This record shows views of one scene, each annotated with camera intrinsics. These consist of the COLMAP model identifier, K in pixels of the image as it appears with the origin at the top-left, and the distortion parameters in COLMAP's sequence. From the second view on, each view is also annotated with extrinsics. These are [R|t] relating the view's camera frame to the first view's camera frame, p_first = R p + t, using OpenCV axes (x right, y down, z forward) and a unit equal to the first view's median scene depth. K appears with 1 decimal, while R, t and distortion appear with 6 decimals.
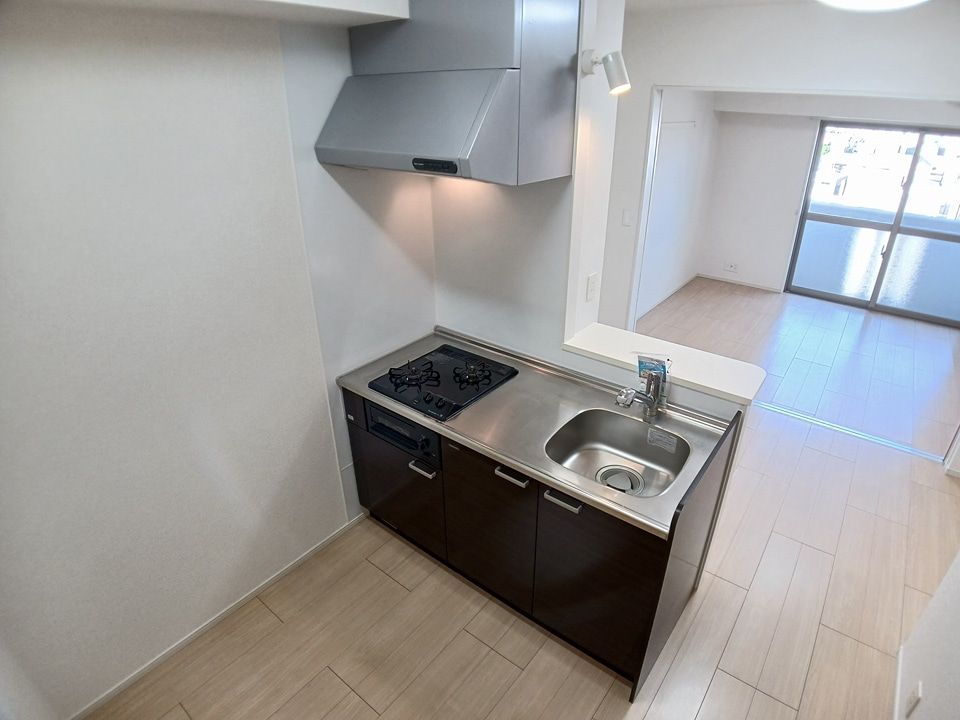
lens RADIAL K [[523.4, 0, 480.0], [0, 523.4, 360.0], [0, 0, 1]] dist [-0.065859, 0.002452]
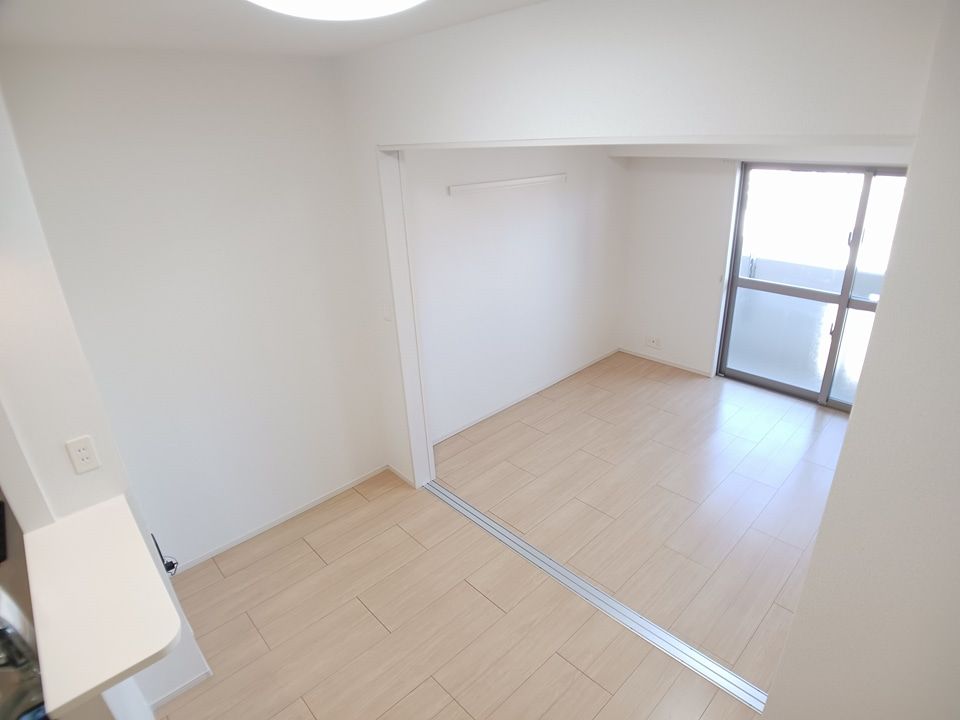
lens RADIAL K [[523.4, 0, 480.0], [0, 523.4, 360.0], [0, 0, 1]] dist [-0.065859, 0.002452]
pose [[0.989450, 0.020973, -0.143347, 0.362611], [-0.030838, 0.997280, -0.066944, -0.096565], [0.141553, 0.070658, 0.987406, 0.162651]]
